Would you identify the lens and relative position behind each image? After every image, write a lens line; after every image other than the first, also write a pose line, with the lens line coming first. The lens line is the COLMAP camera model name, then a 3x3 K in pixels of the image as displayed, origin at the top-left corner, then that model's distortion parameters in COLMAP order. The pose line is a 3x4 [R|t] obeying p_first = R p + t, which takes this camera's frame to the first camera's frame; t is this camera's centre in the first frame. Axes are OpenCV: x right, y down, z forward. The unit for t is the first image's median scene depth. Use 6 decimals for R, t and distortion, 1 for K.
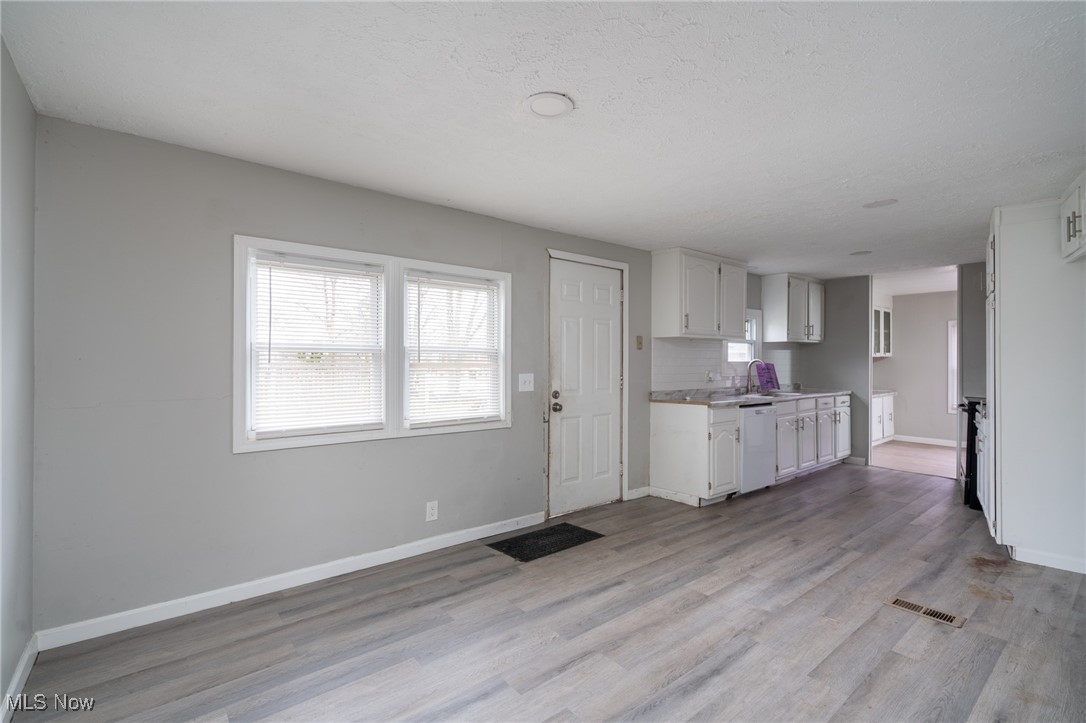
lens RADIAL K [[492.1, 0, 545.4], [0, 492.1, 346.8], [0, 0, 1]] dist [0.000509, 0.000237]
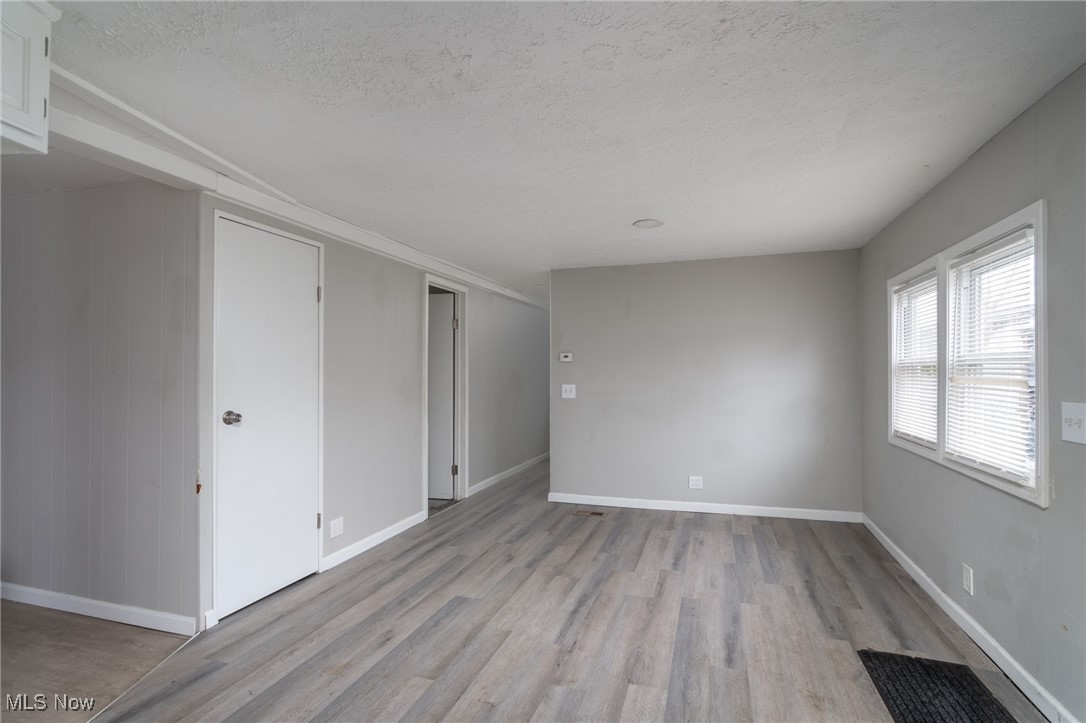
lens RADIAL K [[498.2, 0, 545.1], [0, 498.2, 367.8], [0, 0, 1]] dist [-0.002316, 0.000157]
pose [[-0.848124, -0.006017, -0.529764, 0.965635], [0.016340, 0.999163, -0.037508, 0.055118], [0.529546, -0.040468, -0.847316, 1.821137]]
